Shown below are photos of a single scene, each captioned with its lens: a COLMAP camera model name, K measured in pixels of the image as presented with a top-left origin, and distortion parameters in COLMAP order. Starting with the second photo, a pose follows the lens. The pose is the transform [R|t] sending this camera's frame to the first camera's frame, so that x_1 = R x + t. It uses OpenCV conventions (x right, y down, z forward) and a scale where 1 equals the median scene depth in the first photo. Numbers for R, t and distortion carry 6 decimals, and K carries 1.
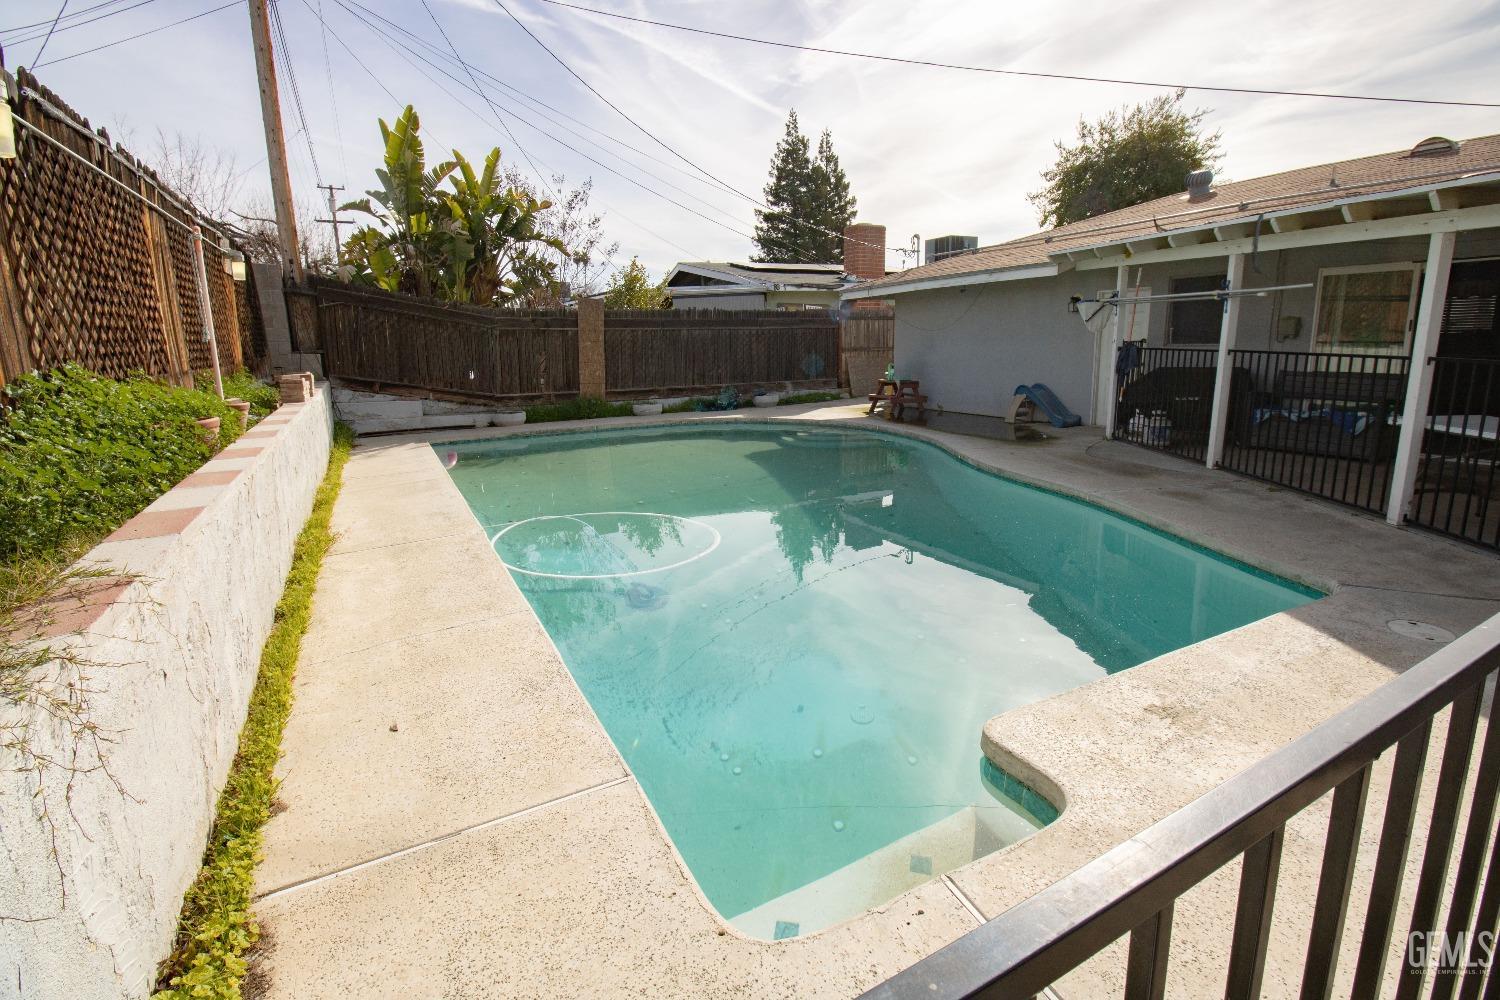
lens RADIAL K [[723.6, 0, 787.0], [0, 723.6, 488.5], [0, 0, 1]] dist [-0.001448, -0.013682]
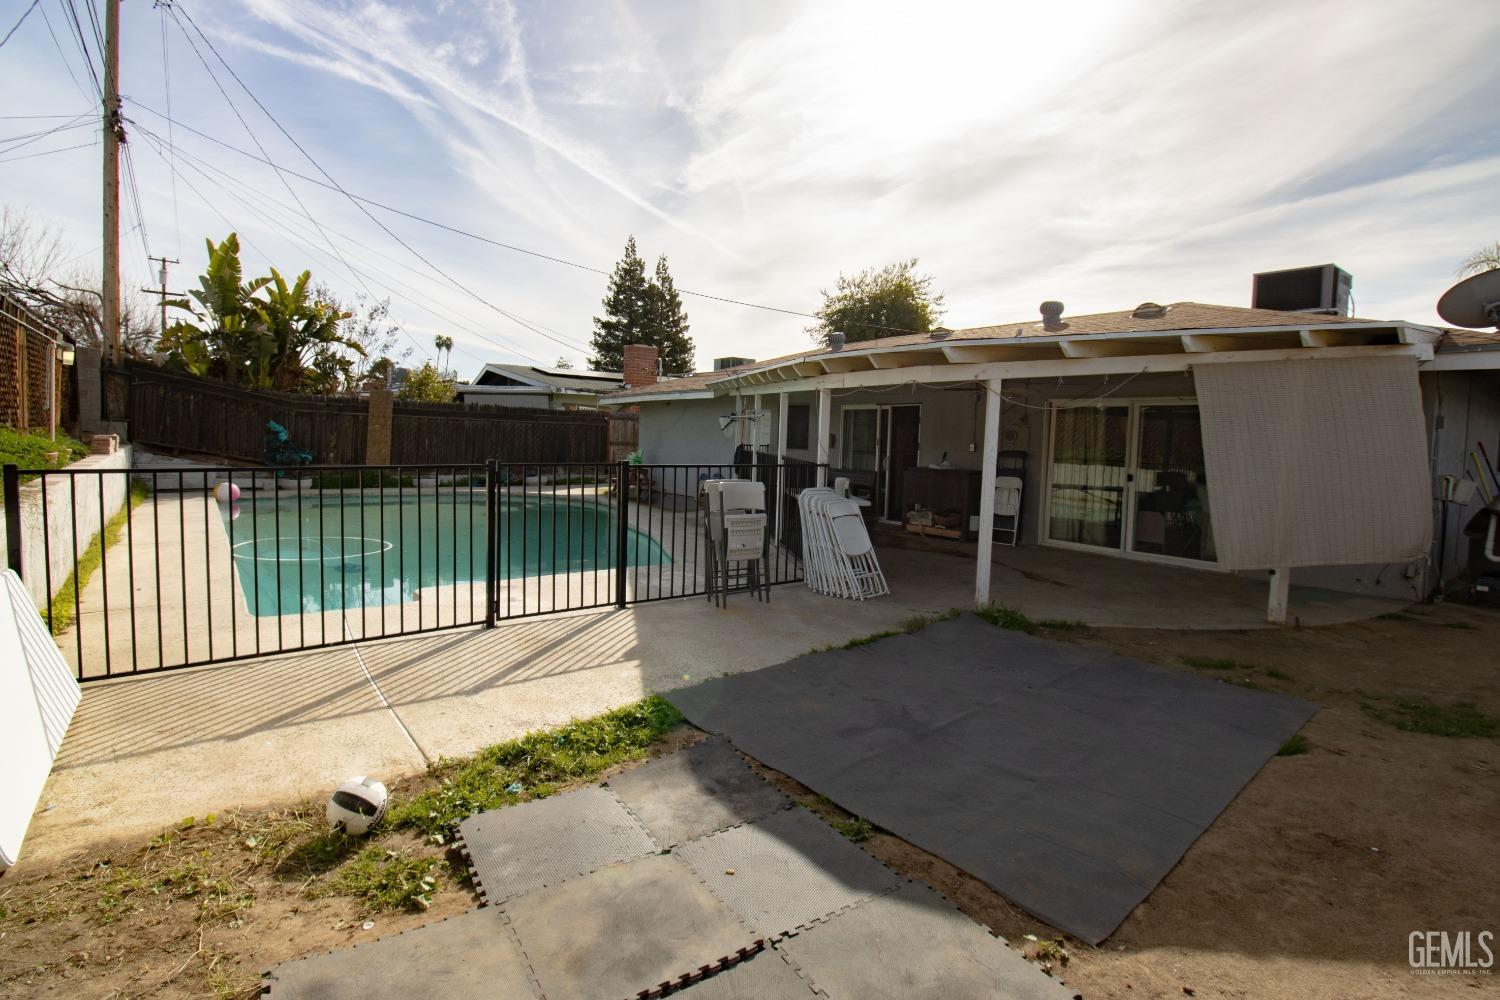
lens RADIAL K [[723.6, 0, 787.0], [0, 723.6, 488.5], [0, 0, 1]] dist [-0.001448, -0.013682]
pose [[0.983302, 0.041182, 0.177259, 0.190786], [-0.016847, 0.990475, -0.136656, 0.056377], [-0.181199, 0.131388, 0.974630, -0.291329]]
